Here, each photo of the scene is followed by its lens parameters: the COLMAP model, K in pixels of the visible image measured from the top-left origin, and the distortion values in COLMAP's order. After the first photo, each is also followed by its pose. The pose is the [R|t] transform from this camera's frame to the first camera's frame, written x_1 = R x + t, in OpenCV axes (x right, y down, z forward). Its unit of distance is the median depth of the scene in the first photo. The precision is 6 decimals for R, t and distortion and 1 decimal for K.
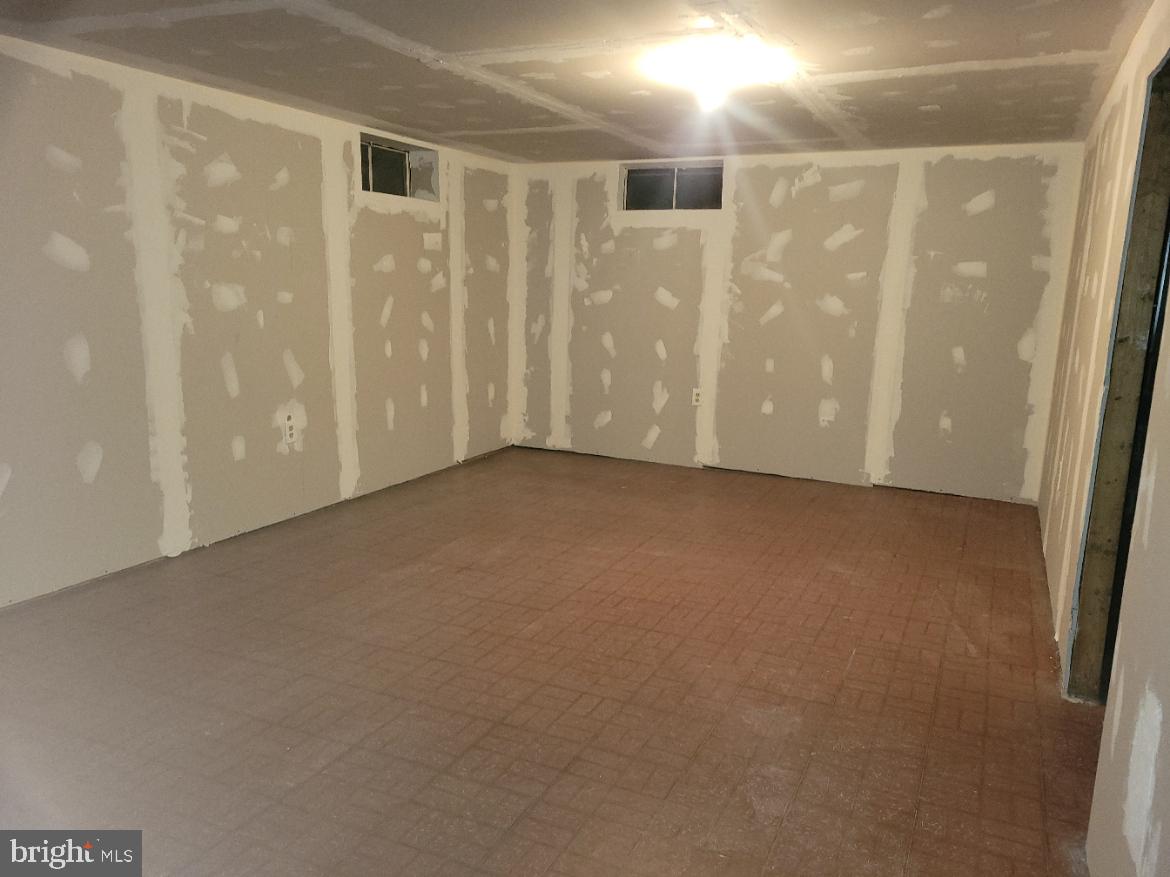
lens RADIAL K [[865.2, 0, 585.0], [0, 865.2, 438.5], [0, 0, 1]] dist [0.045944, -0.000183]
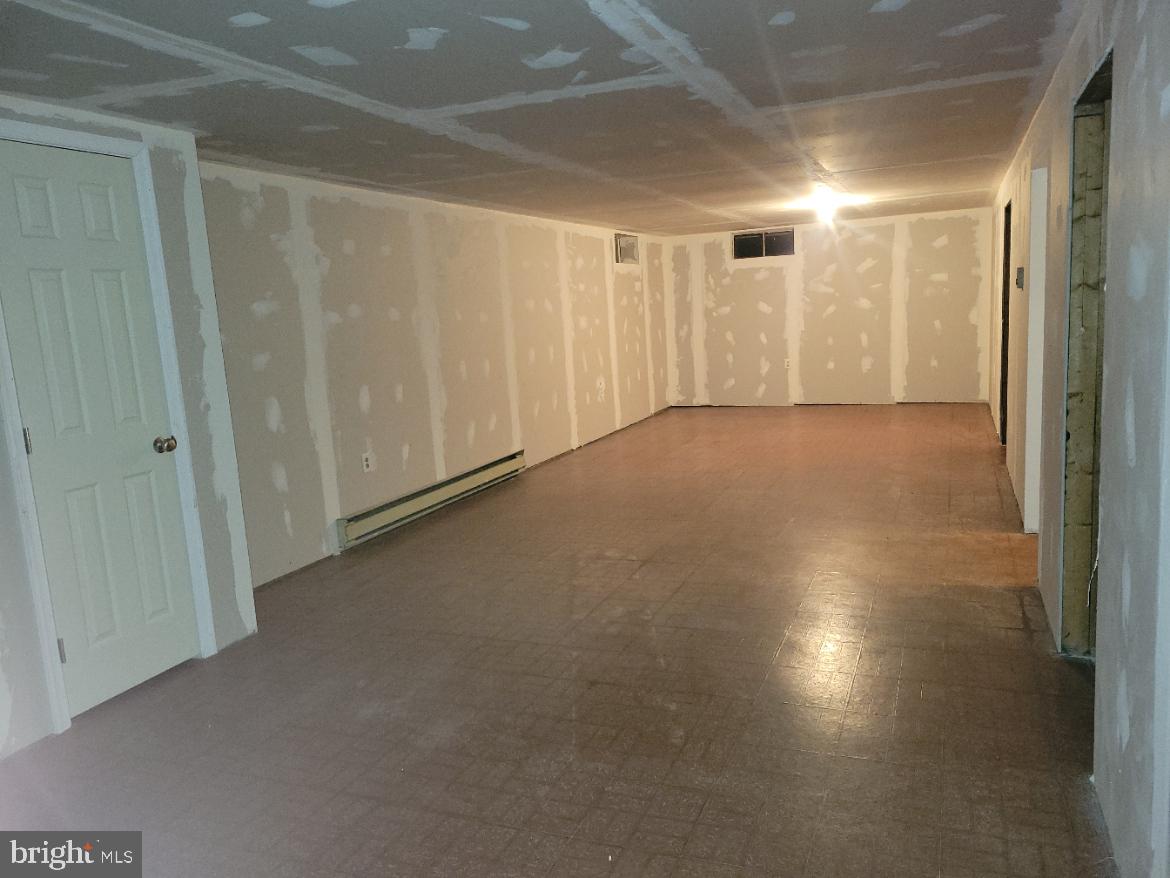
lens RADIAL K [[865.2, 0, 585.0], [0, 865.2, 439.0], [0, 0, 1]] dist [0.045944, -0.000183]
pose [[0.995695, -0.087297, 0.031159, -0.338595], [0.088271, 0.995602, -0.031393, 0.119594], [-0.028282, 0.034008, 0.999021, -0.699926]]
